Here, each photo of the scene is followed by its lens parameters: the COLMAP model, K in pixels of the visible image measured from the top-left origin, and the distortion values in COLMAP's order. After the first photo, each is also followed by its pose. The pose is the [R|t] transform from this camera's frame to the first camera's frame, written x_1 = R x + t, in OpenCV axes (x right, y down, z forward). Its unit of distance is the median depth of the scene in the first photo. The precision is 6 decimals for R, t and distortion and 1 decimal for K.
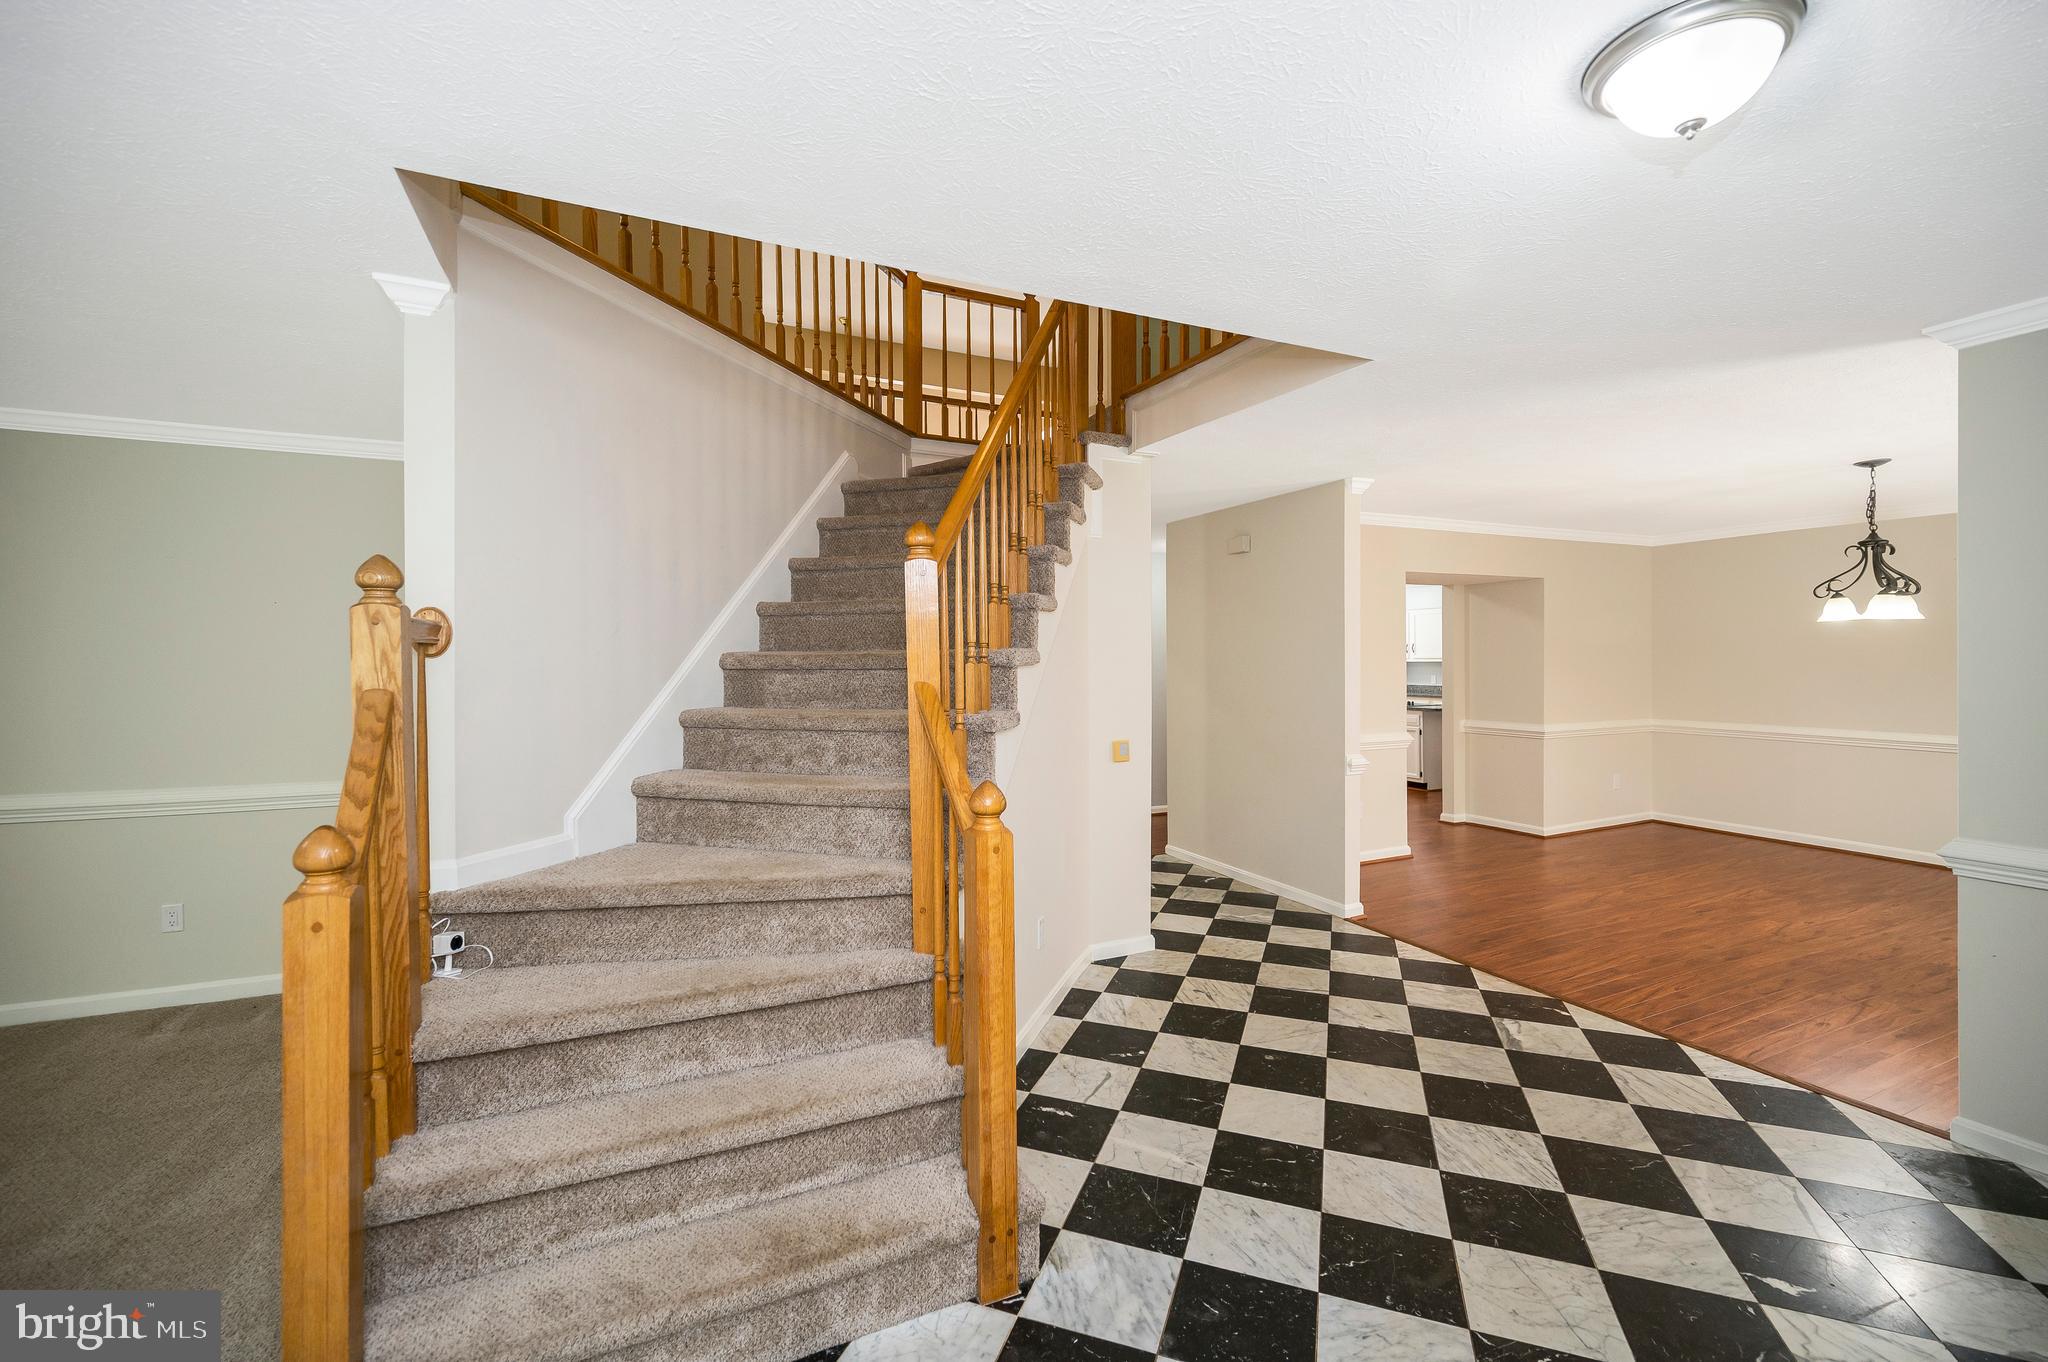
lens RADIAL K [[849.4, 0, 1025.8], [0, 849.4, 669.7], [0, 0, 1]] dist [-0.000623, 0.000017]
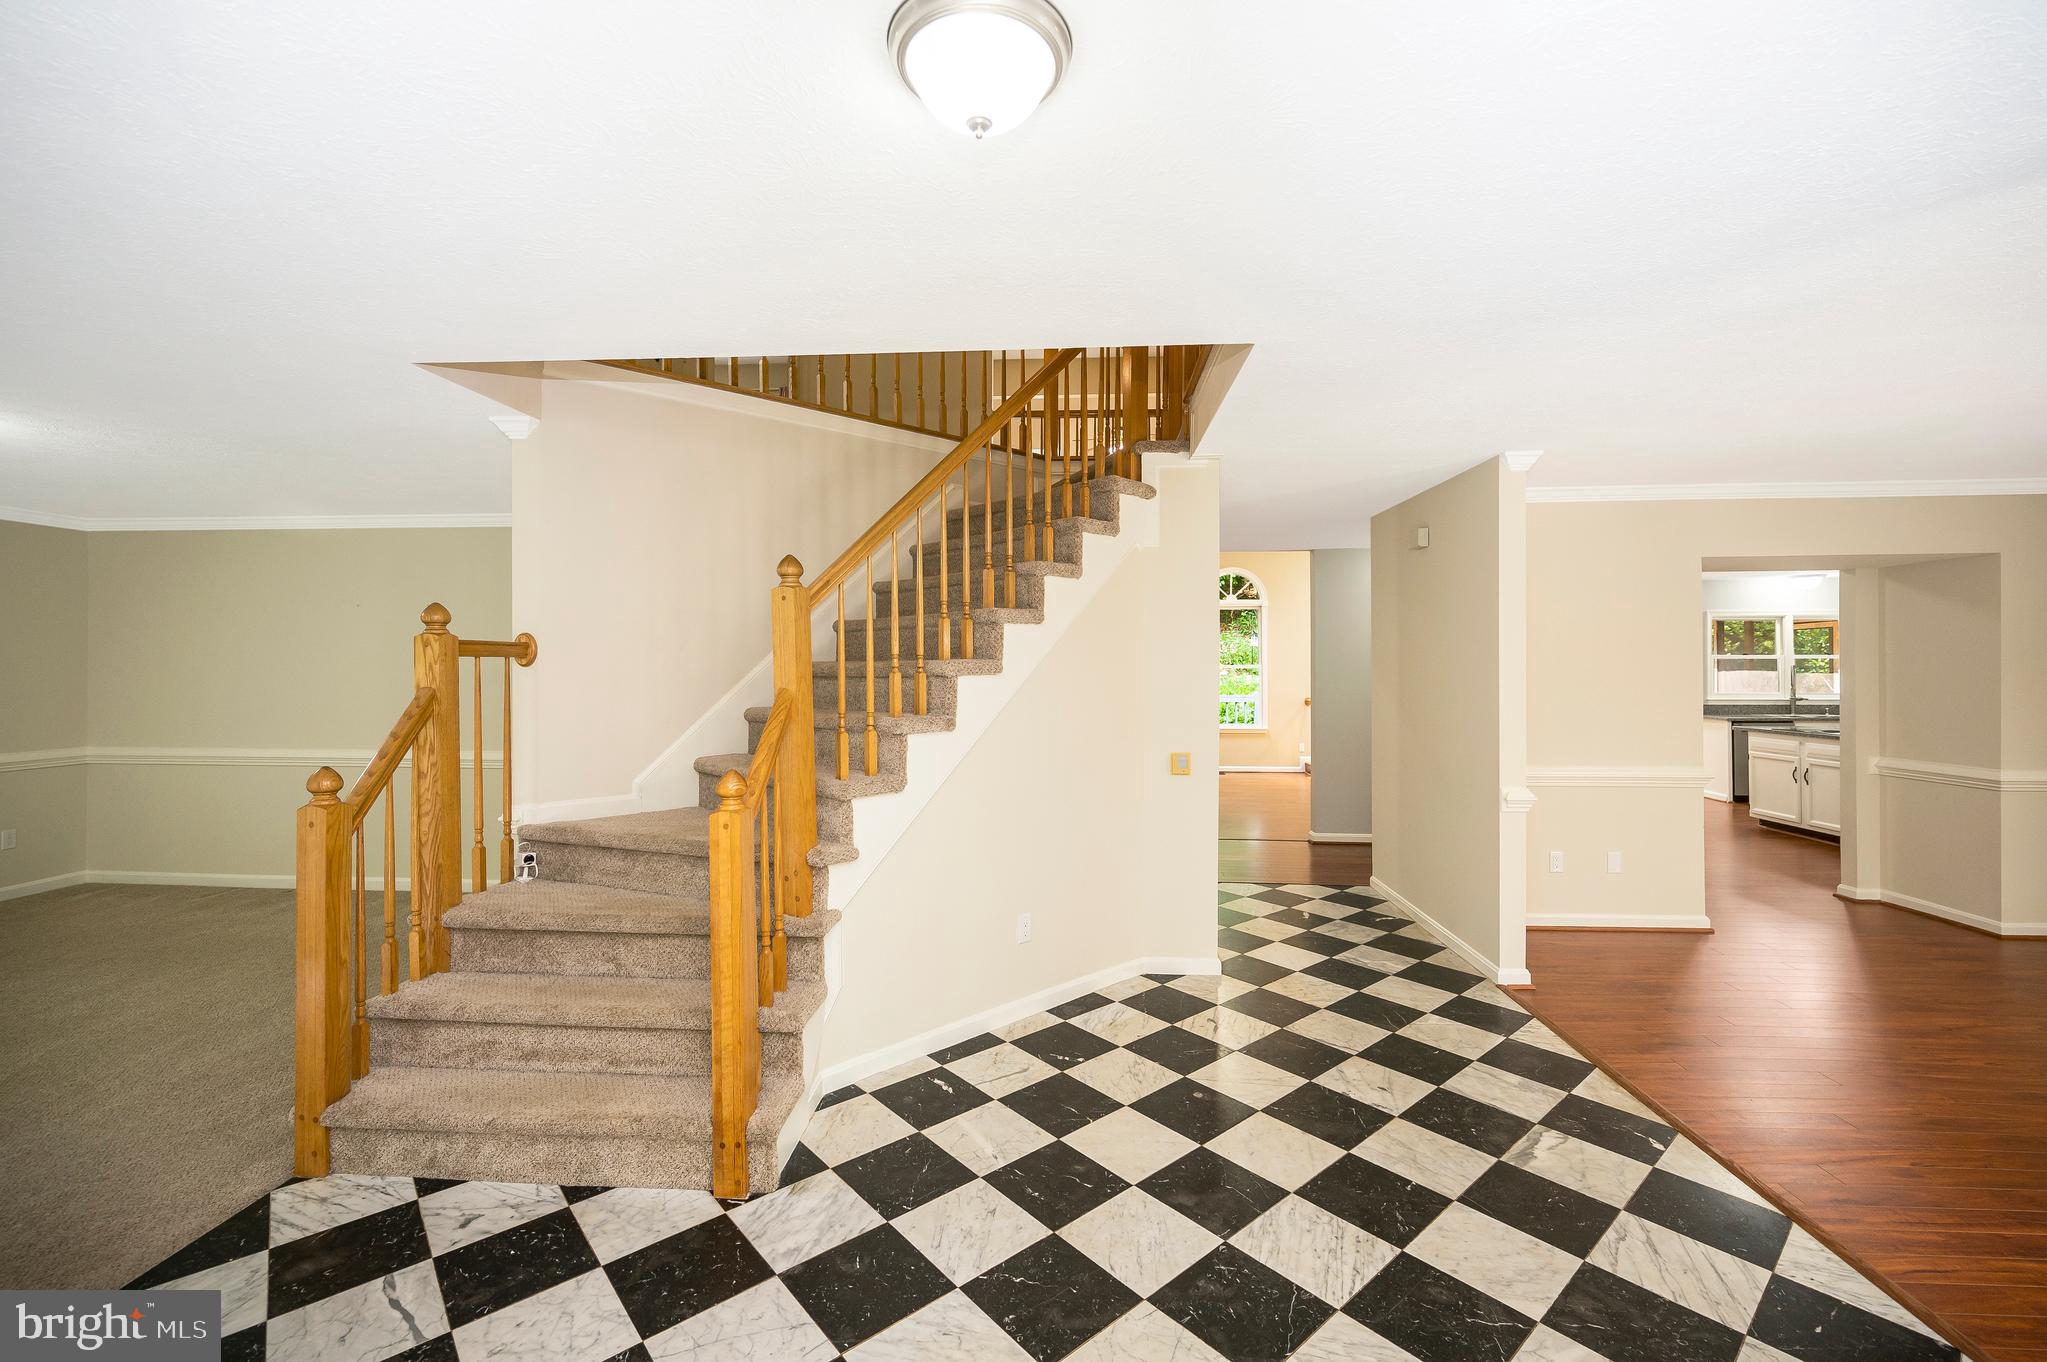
lens RADIAL K [[849.4, 0, 1038.6], [0, 849.4, 674.4], [0, 0, 1]] dist [-0.000614, -0.000002]
pose [[0.878137, 0.009878, -0.478308, 0.490824], [-0.010698, 0.999942, 0.001011, -0.007376], [0.478290, 0.004229, 0.878192, 0.073457]]
